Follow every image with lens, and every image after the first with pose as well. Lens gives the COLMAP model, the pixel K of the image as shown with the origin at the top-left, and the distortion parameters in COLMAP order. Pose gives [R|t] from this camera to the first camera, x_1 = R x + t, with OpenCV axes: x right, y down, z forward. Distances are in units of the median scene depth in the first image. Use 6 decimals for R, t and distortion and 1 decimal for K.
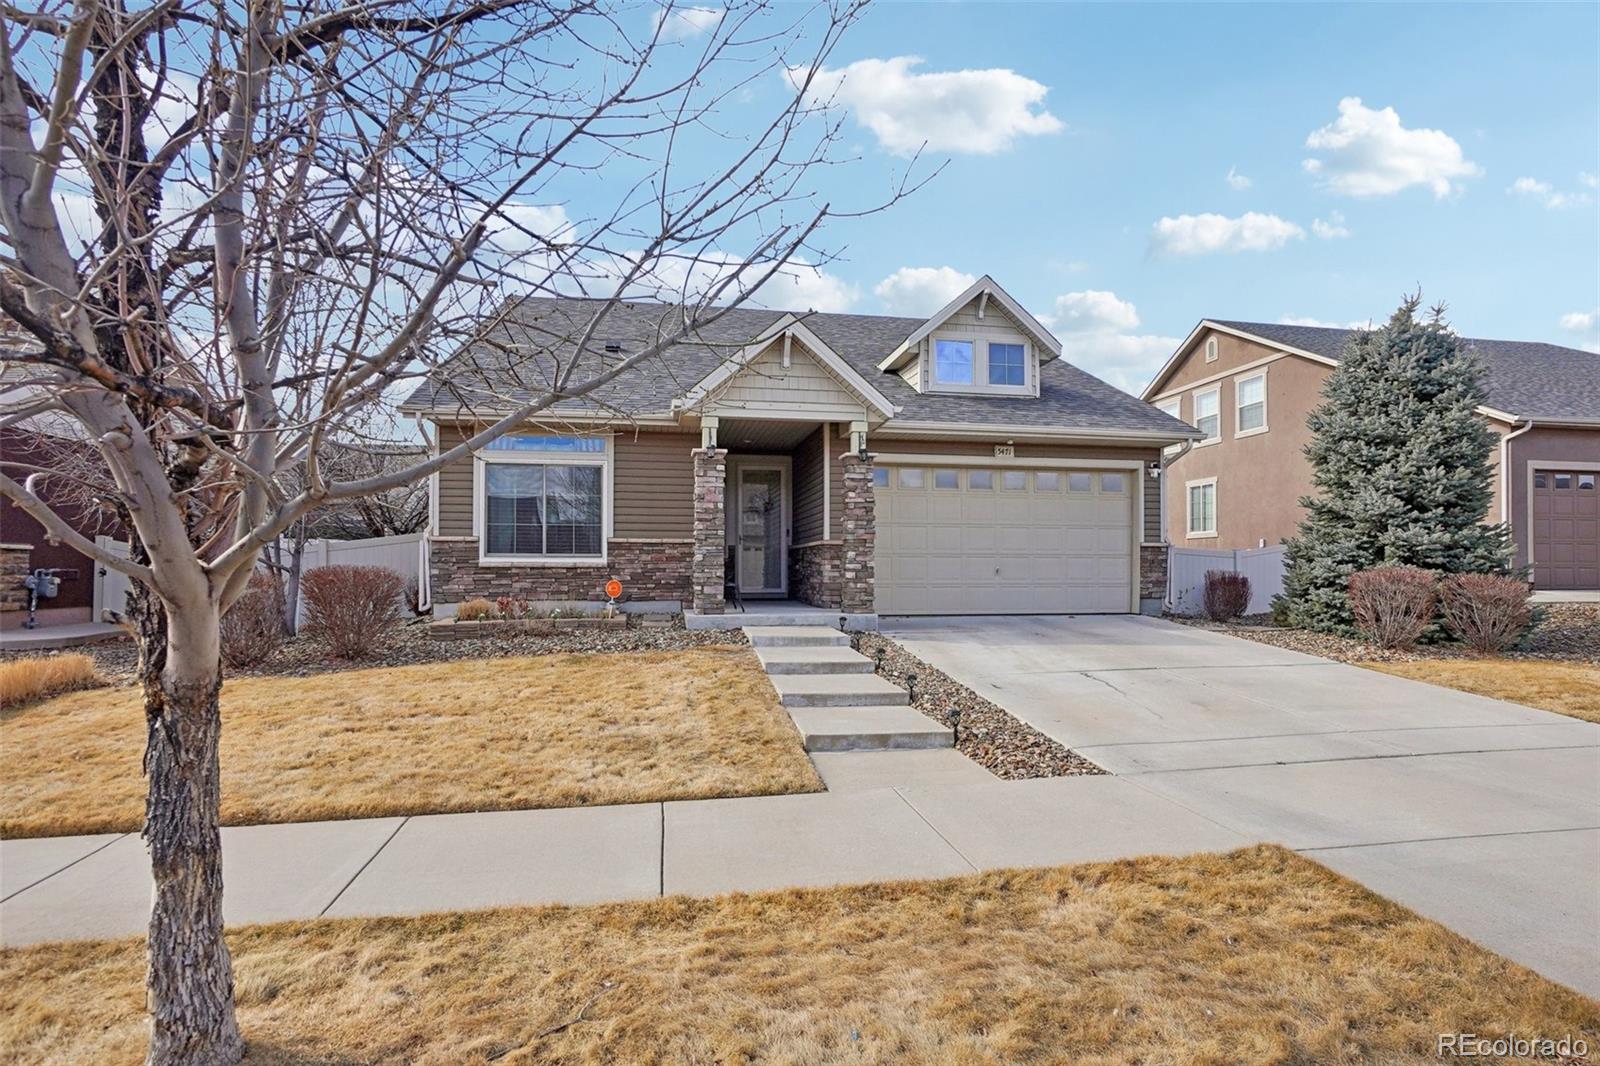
lens RADIAL K [[817.2, 0, 797.0], [0, 817.2, 548.4], [0, 0, 1]] dist [-0.041649, 0.018337]
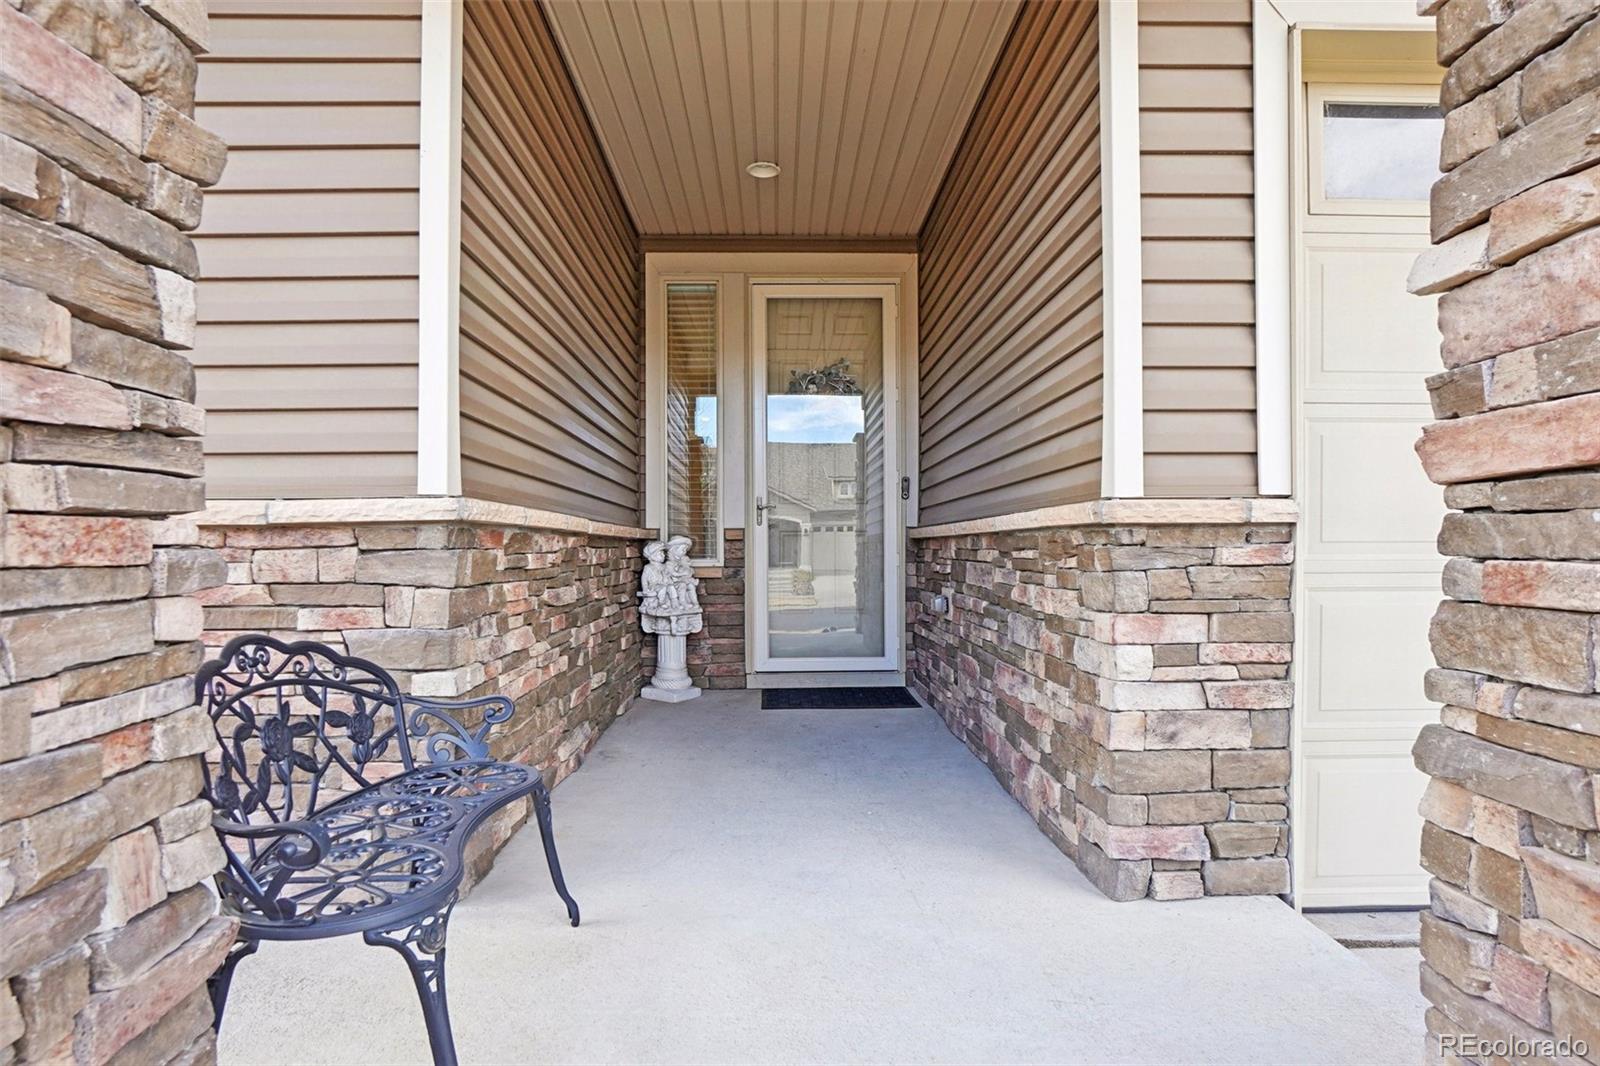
lens RADIAL K [[817.2, 0, 796.4], [0, 817.2, 530.1], [0, 0, 1]] dist [-0.041649, 0.018337]
pose [[0.988251, -0.007468, -0.152654, -0.006614], [0.008381, 0.999951, 0.005337, -0.005742], [0.152607, -0.006553, 0.988265, 0.896769]]
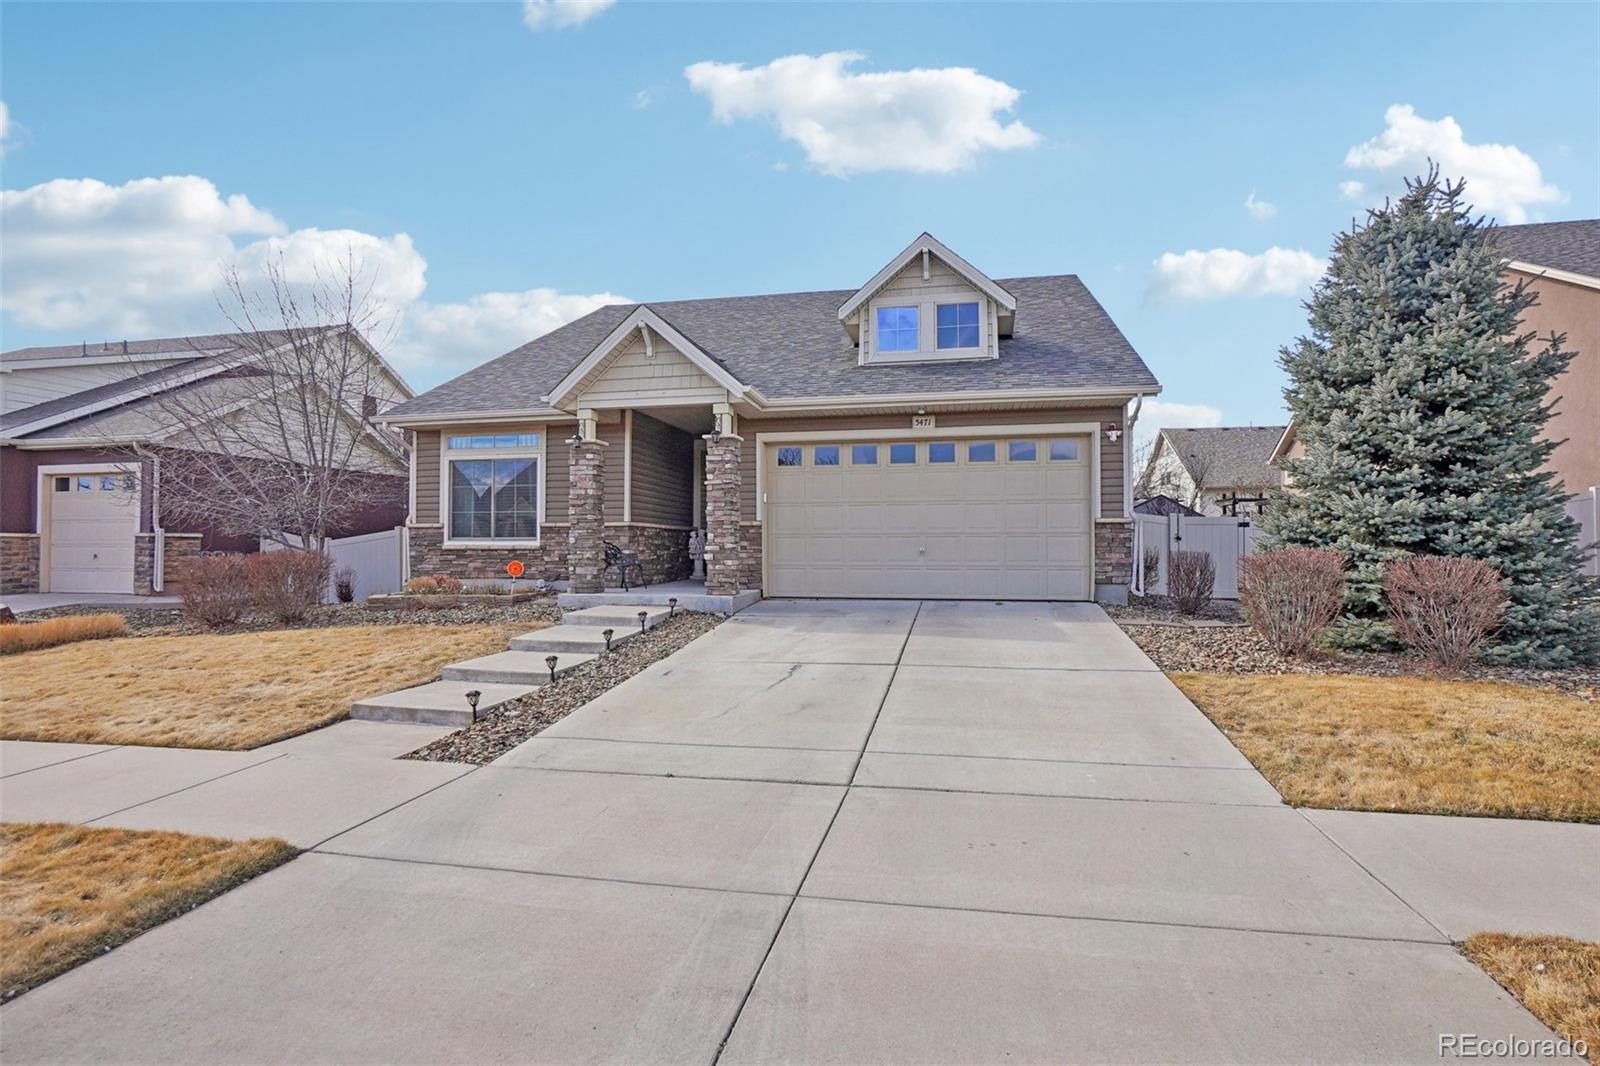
lens RADIAL K [[817.2, 0, 808.3], [0, 817.2, 520.2], [0, 0, 1]] dist [-0.041649, 0.018337]
pose [[0.926953, -0.015569, -0.374854, 0.543114], [0.013781, 0.999877, -0.007452, -0.003291], [0.374924, 0.001742, 0.927054, 0.110531]]
